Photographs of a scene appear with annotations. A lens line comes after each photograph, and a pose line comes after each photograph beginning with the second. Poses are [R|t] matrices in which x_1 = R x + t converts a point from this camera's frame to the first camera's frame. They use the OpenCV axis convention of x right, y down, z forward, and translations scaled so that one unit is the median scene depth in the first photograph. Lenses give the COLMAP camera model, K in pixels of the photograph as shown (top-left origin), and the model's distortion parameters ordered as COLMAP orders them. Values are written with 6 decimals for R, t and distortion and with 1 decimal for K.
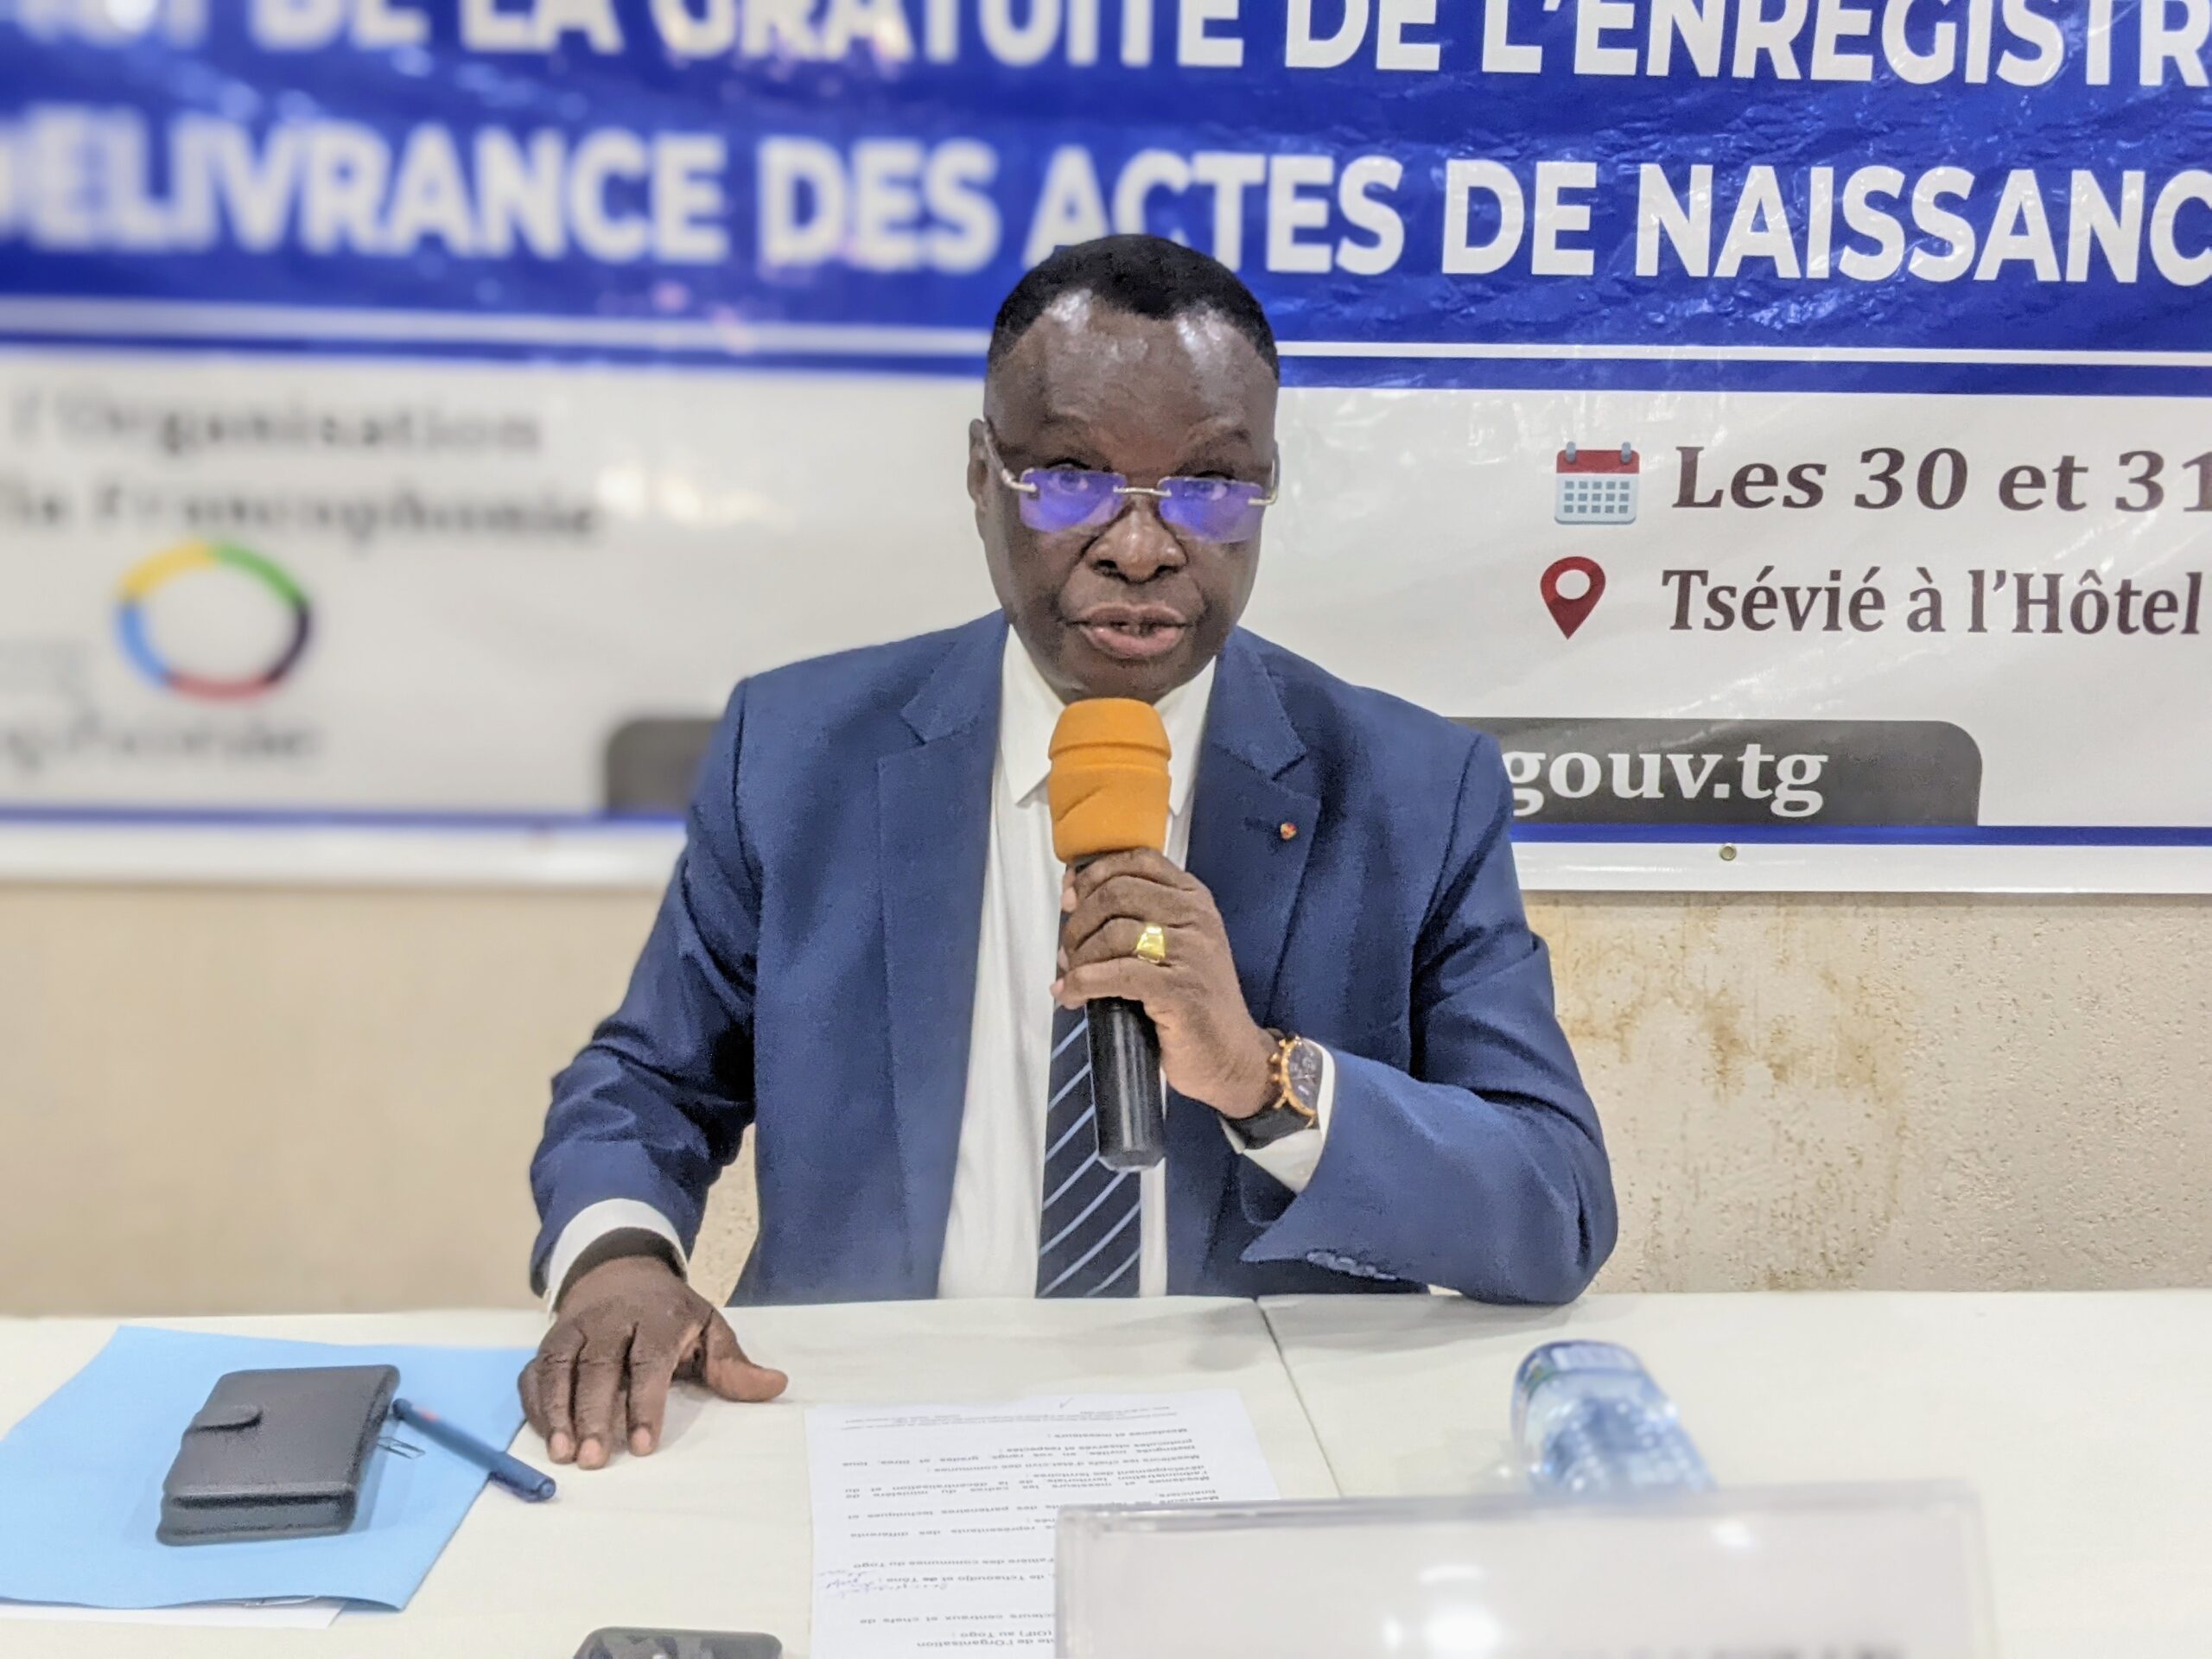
lens RADIAL K [[1927.3, 0, 1104.0], [0, 1927.3, 657.8], [0, 0, 1]] dist [0.026215, -0.090168]
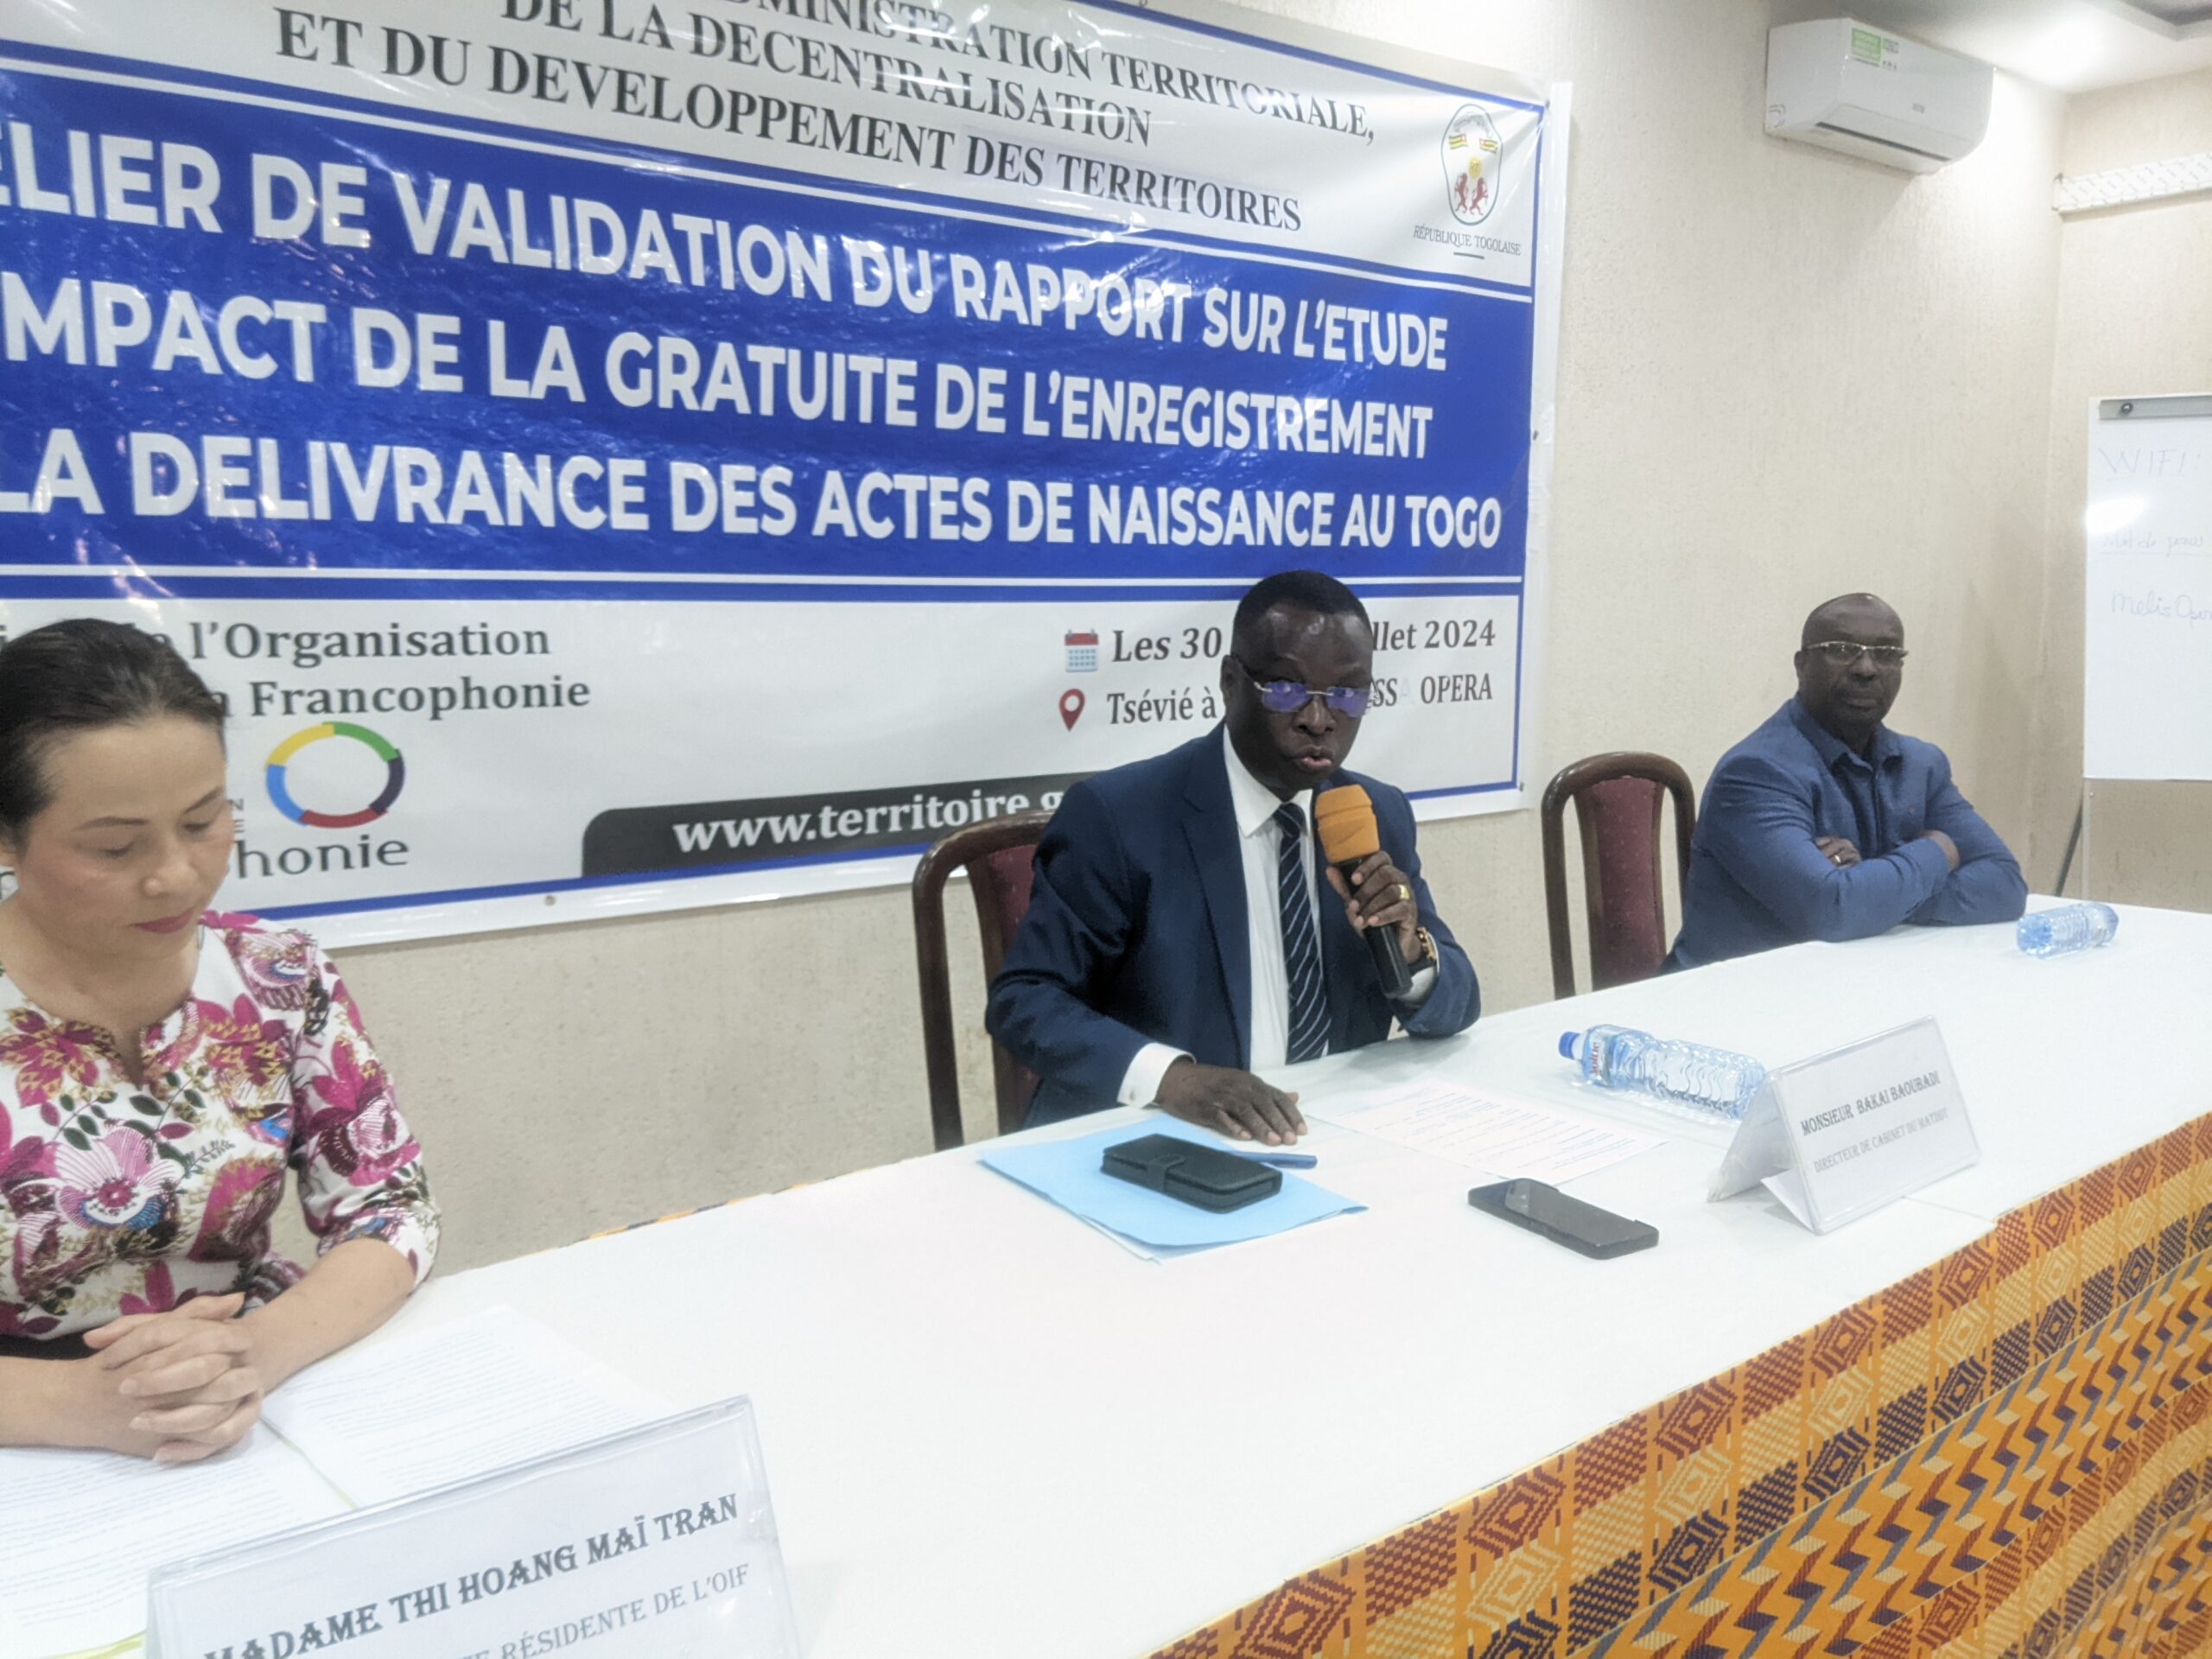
lens RADIAL K [[1743.5, 0, 1106.0], [0, 1743.5, 829.5], [0, 0, 1]] dist [0.011130, -0.008576]
pose [[0.800601, -0.093380, 0.591877, -0.772986], [0.064677, 0.995478, 0.069569, -0.032364], [-0.595697, -0.017416, 0.803021, -0.416004]]
